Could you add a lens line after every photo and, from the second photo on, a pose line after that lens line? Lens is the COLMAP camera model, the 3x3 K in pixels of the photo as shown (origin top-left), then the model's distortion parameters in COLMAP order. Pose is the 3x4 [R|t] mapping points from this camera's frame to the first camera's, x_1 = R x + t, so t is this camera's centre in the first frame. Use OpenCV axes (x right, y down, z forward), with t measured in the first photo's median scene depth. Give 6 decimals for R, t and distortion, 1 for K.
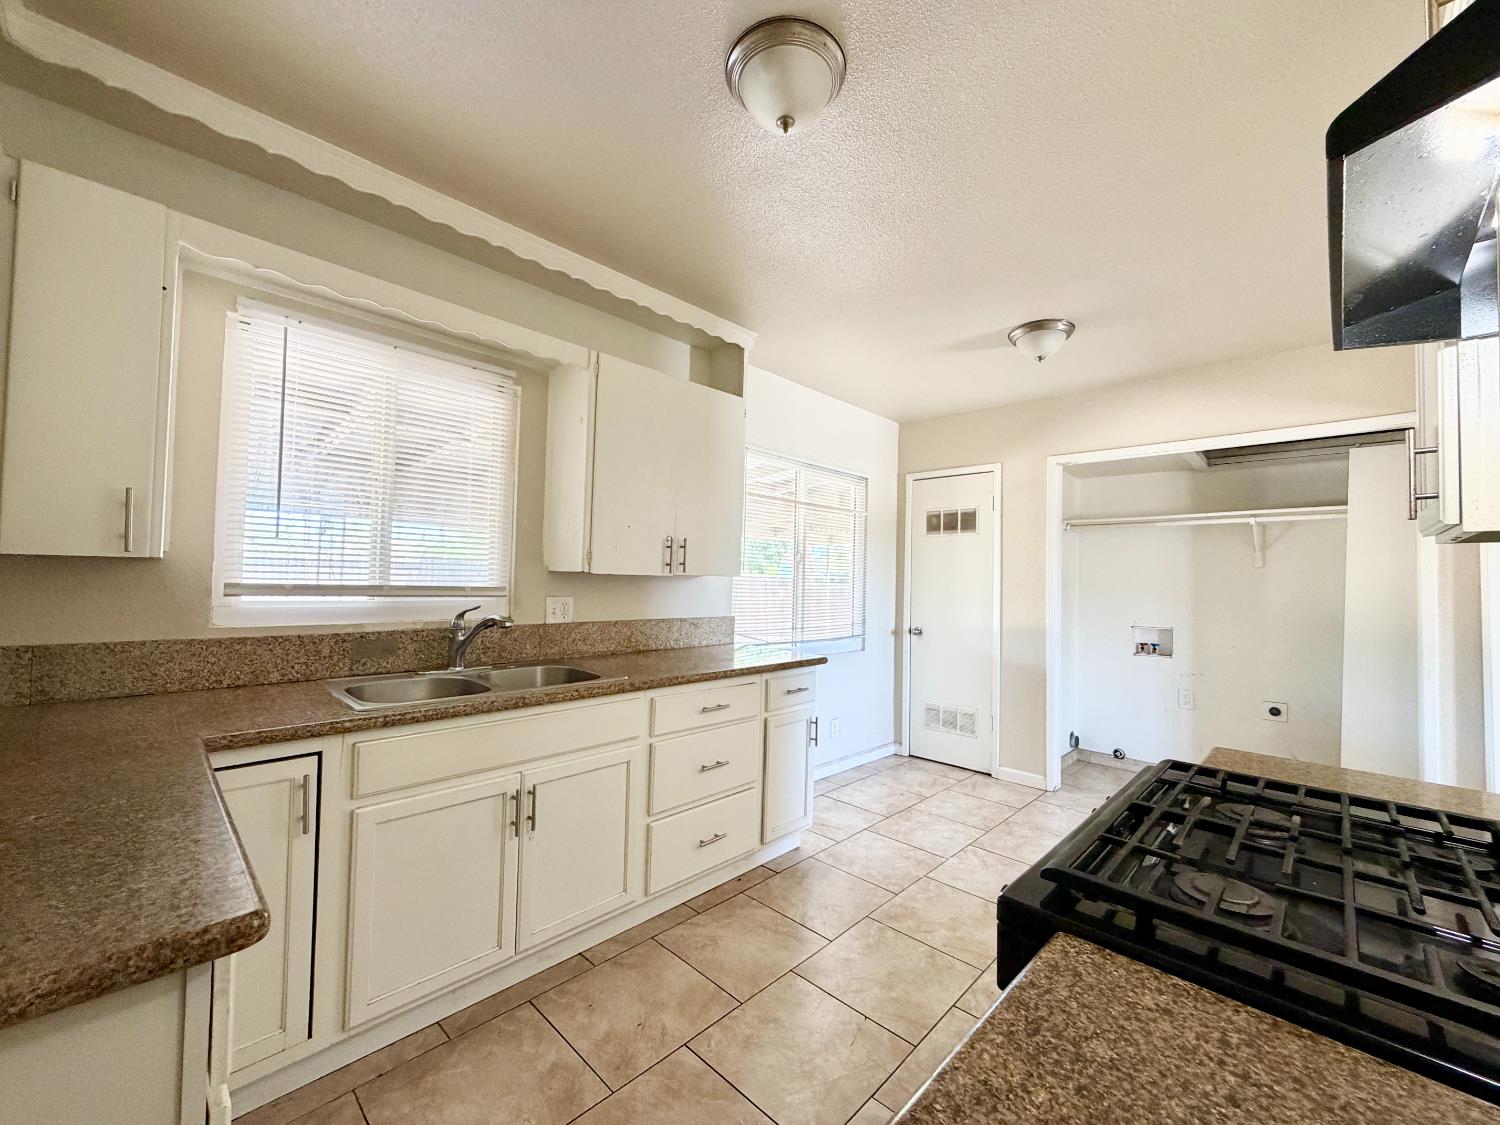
lens RADIAL K [[599.7, 0, 748.3], [0, 599.7, 563.0], [0, 0, 1]] dist [0.000553, 0.000224]
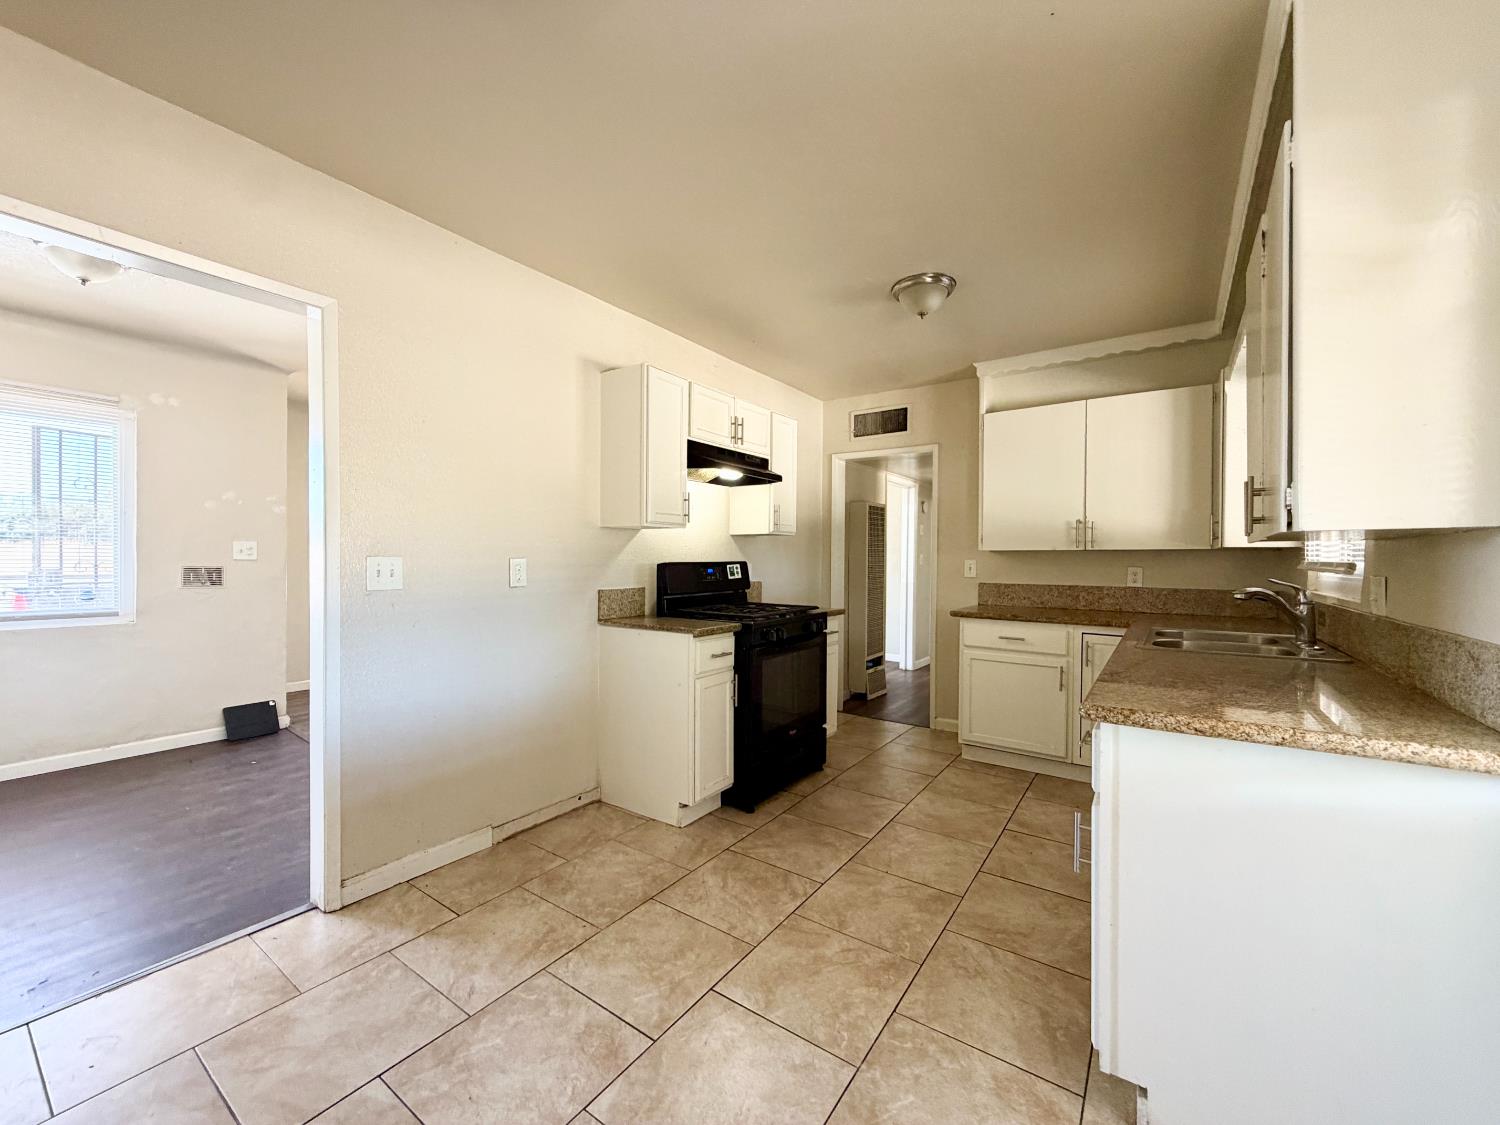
lens RADIAL K [[599.7, 0, 748.3], [0, 599.7, 563.0], [0, 0, 1]] dist [0.000553, 0.000224]
pose [[-0.986307, -0.027465, -0.162614, 0.509638], [-0.023928, 0.999433, -0.023671, 0.074807], [0.163172, -0.019456, -0.986406, 1.577648]]
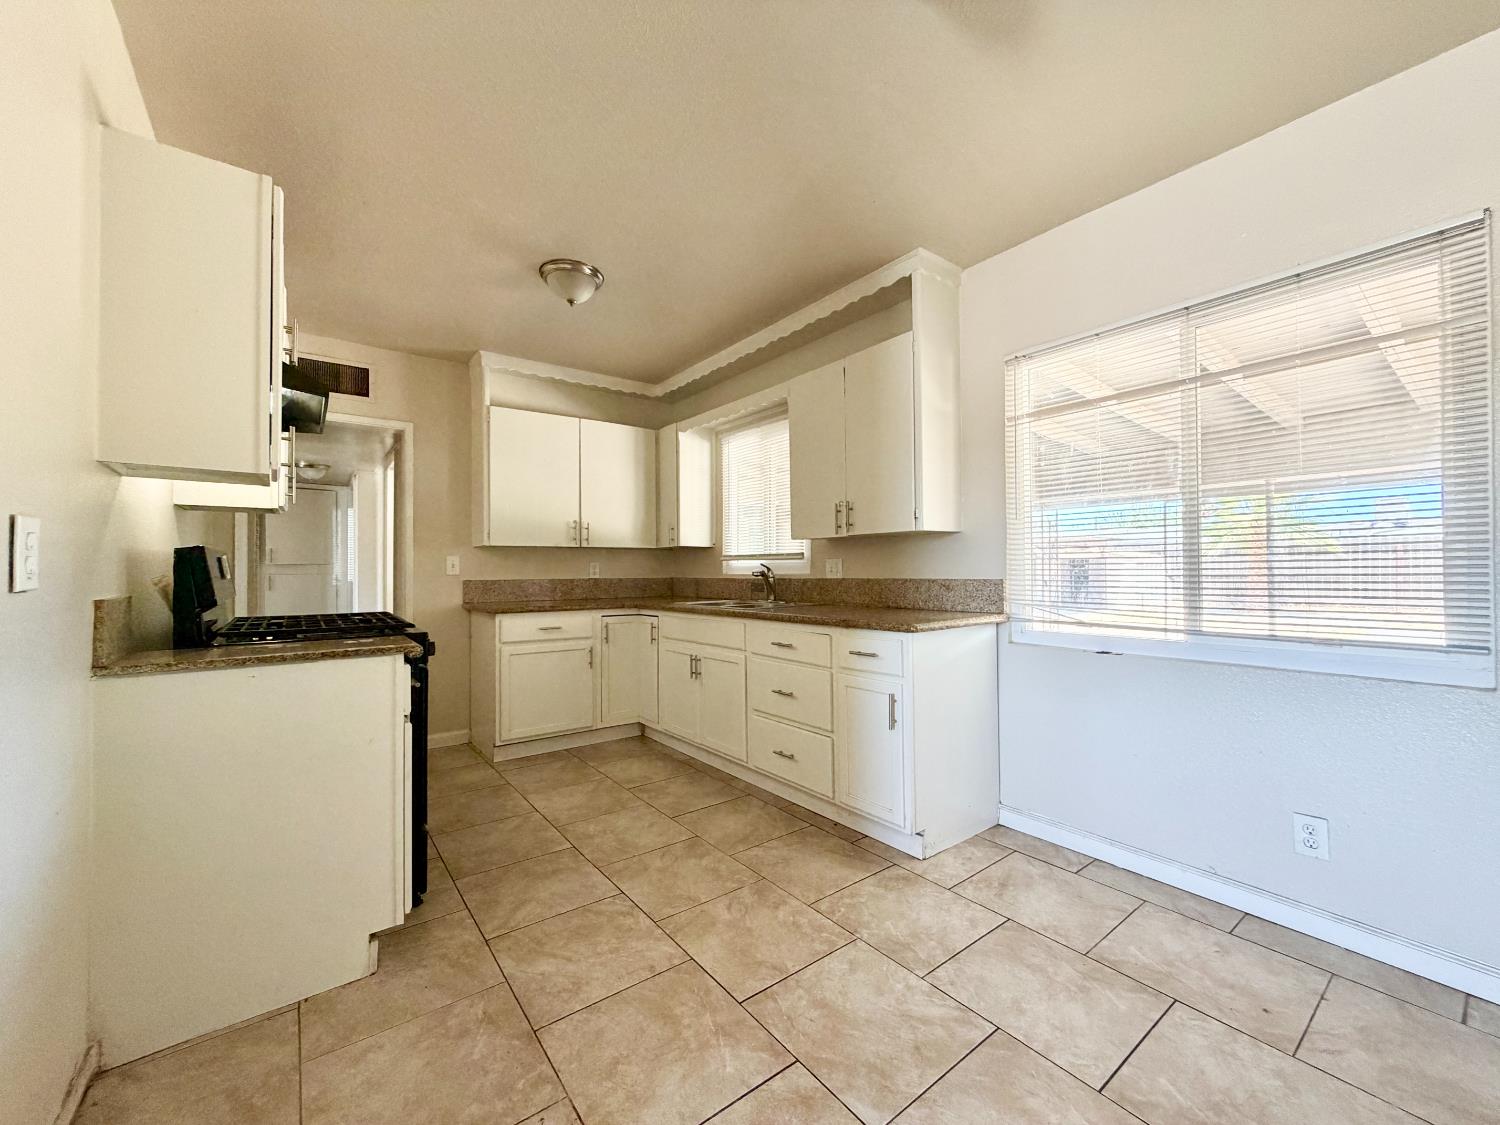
lens RADIAL K [[599.7, 0, 748.3], [0, 599.7, 563.0], [0, 0, 1]] dist [0.000553, 0.000224]
pose [[-0.144941, -0.032919, -0.988893, 1.043813], [0.031137, 0.998800, -0.037812, 0.111575], [0.988950, -0.036272, -0.143742, 1.015145]]
